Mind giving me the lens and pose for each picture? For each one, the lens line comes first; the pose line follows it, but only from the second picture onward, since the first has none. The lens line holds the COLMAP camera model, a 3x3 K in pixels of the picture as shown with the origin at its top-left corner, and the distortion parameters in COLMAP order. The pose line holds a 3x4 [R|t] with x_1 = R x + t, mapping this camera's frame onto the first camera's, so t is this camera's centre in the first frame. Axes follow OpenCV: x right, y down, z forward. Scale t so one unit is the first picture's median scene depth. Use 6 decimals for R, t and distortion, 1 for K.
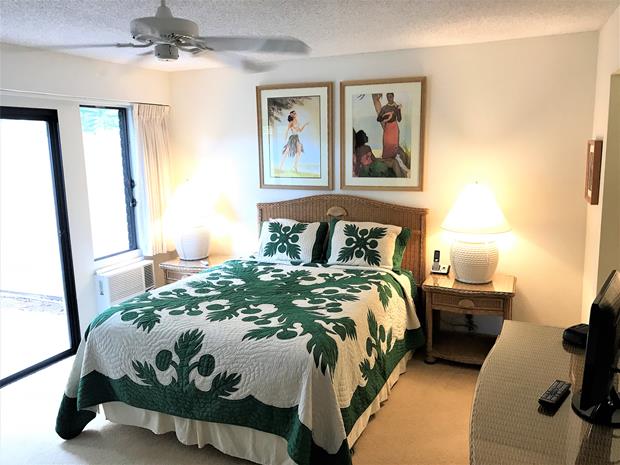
lens RADIAL K [[519.5, 0, 310.0], [0, 519.5, 232.5], [0, 0, 1]] dist [0.039901, -0.008604]
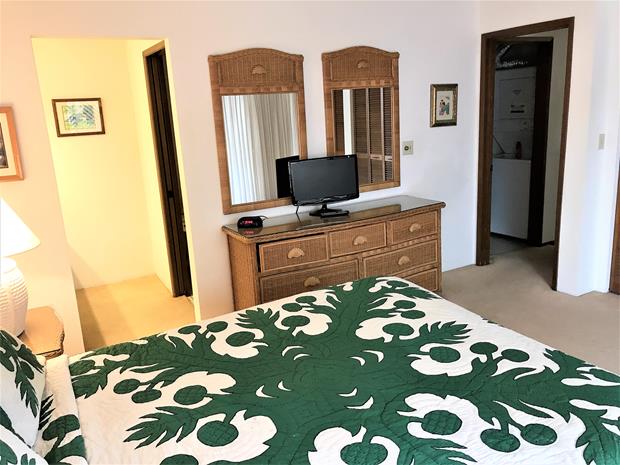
lens RADIAL K [[519.5, 0, 310.0], [0, 519.5, 232.5], [0, 0, 1]] dist [0.039901, -0.008604]
pose [[-0.790630, -0.092406, 0.605282, -0.410996], [0.167839, 0.917975, 0.359378, -0.217016], [-0.588842, 0.385725, -0.710269, 1.480502]]
